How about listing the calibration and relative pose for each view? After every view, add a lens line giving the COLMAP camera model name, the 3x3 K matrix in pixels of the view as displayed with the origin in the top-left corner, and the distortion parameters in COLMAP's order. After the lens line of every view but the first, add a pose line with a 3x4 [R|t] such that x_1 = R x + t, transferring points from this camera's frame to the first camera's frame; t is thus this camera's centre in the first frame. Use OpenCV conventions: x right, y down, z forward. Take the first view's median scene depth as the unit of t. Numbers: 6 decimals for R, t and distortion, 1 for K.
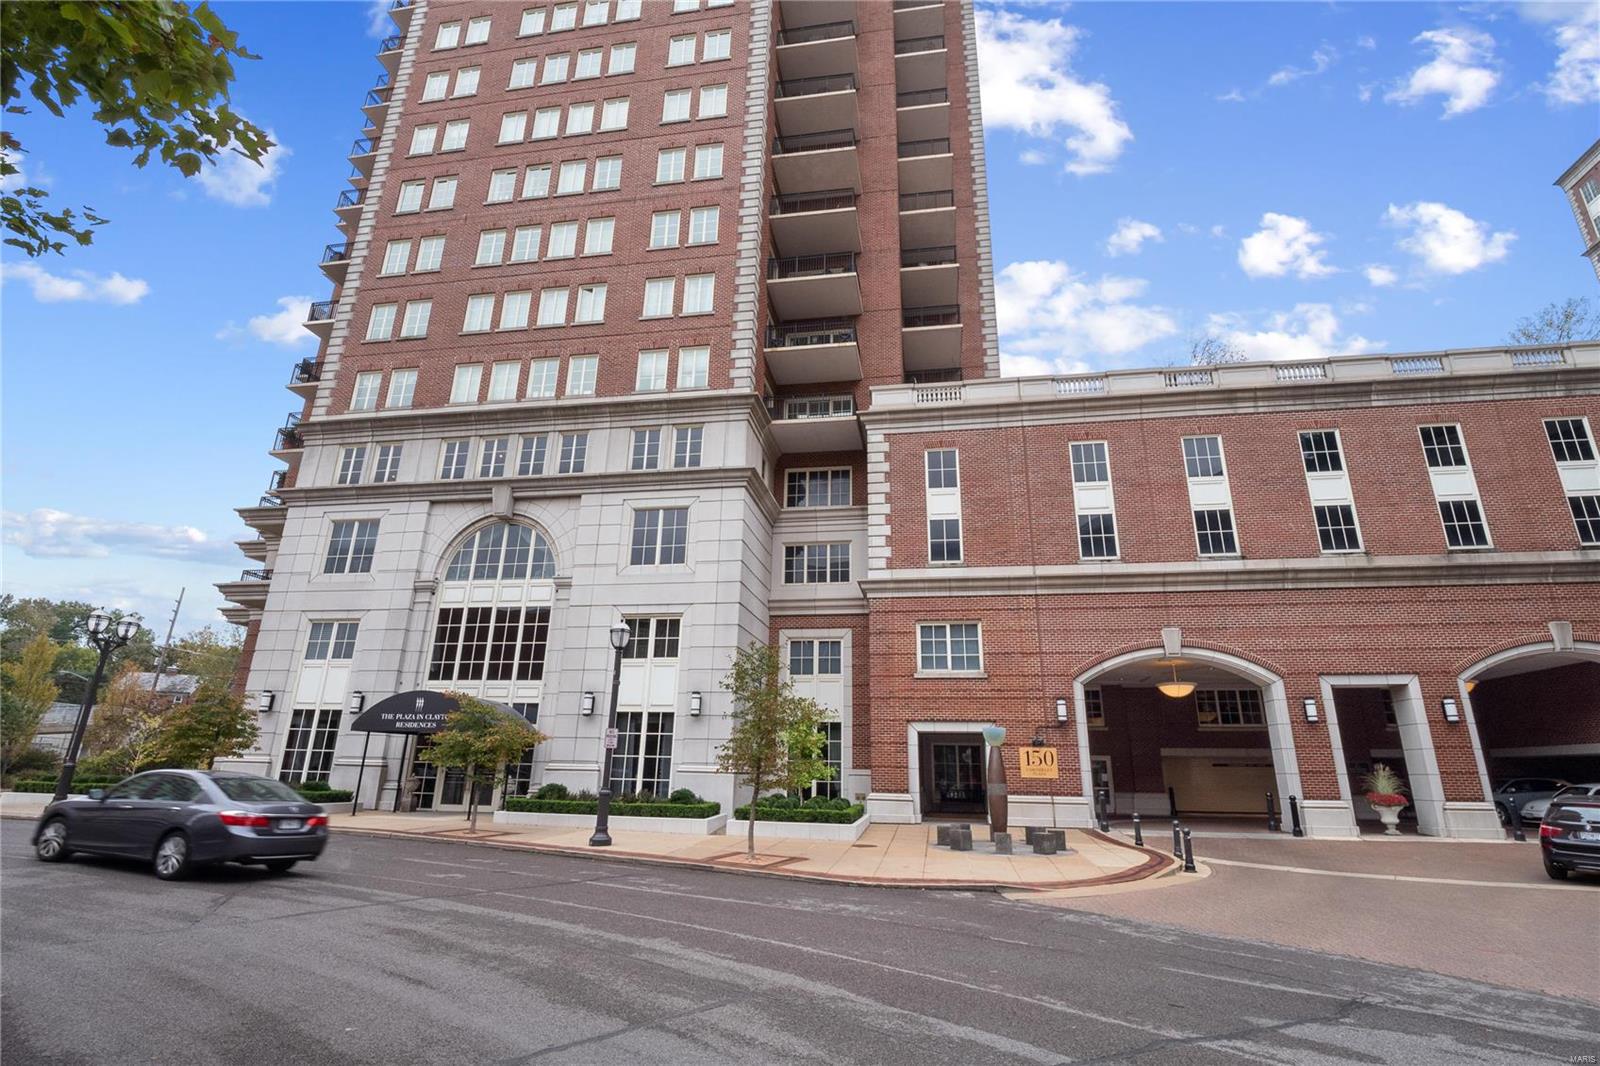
lens RADIAL K [[747.9, 0, 800.5], [0, 747.9, 532.6], [0, 0, 1]] dist [-0.009871, -0.002638]
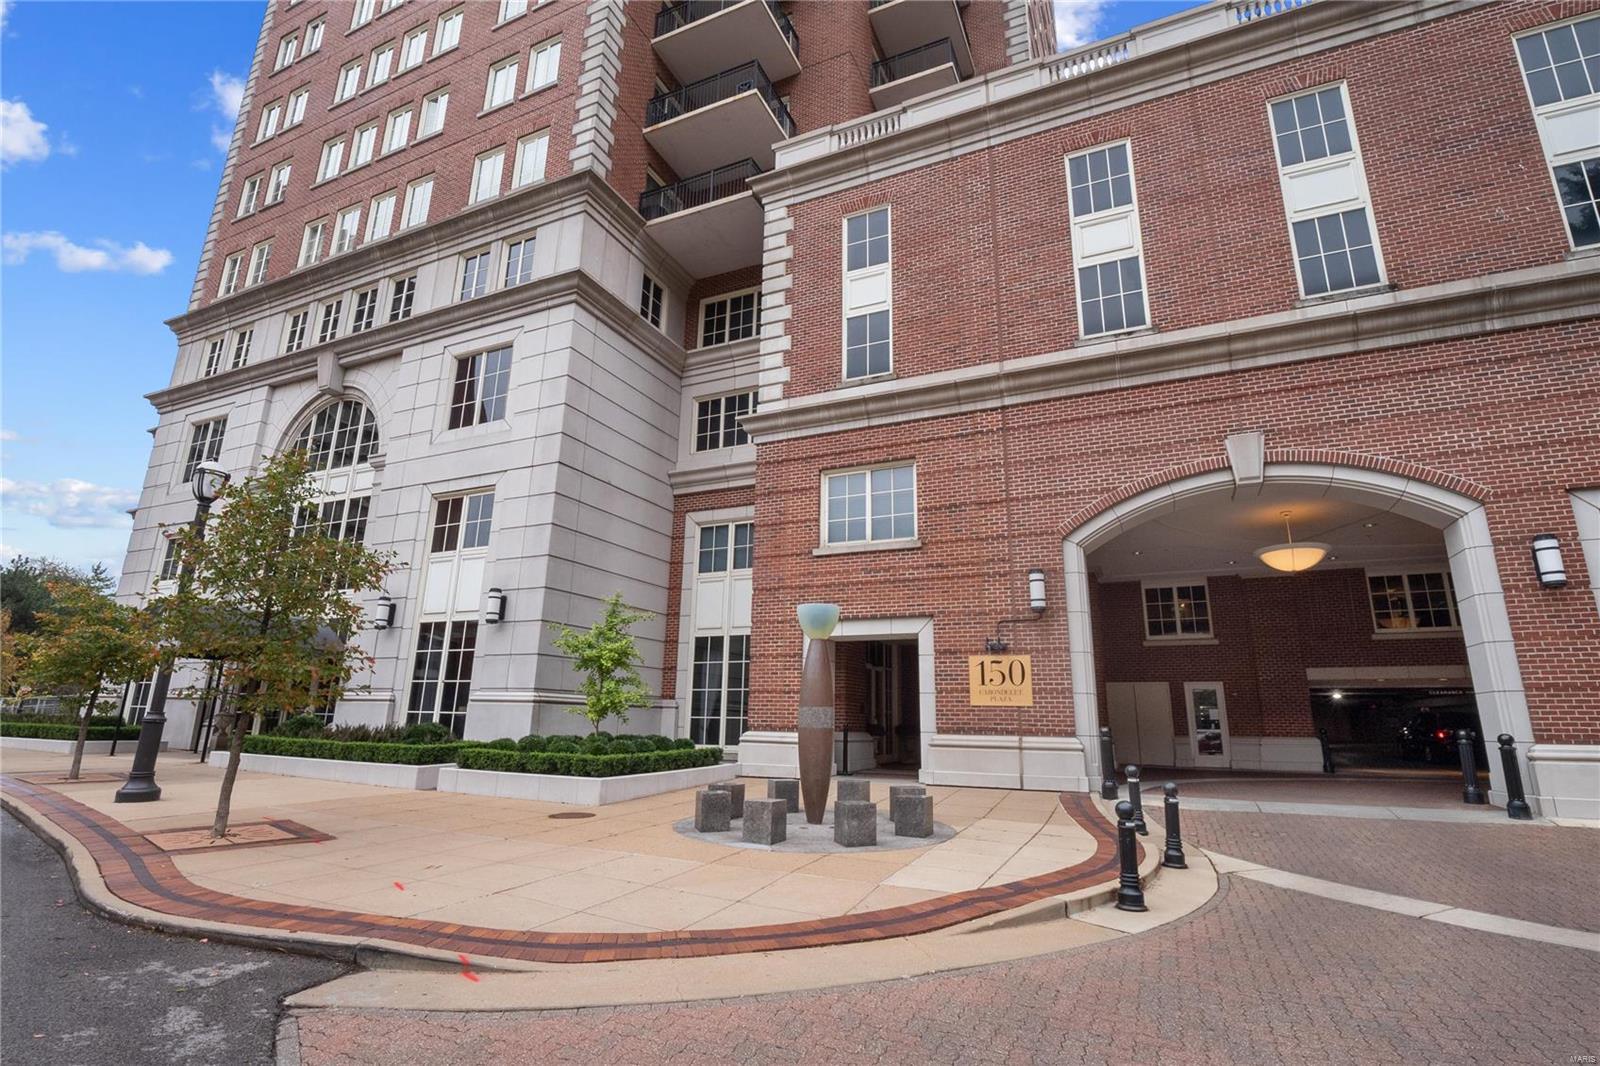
lens RADIAL K [[747.9, 0, 804.5], [0, 747.9, 530.3], [0, 0, 1]] dist [-0.009871, -0.002638]
pose [[0.967483, -0.064959, -0.244454, 0.295005], [0.078234, 0.995920, 0.044983, 0.139389], [0.240535, -0.062644, 0.968617, 0.367602]]
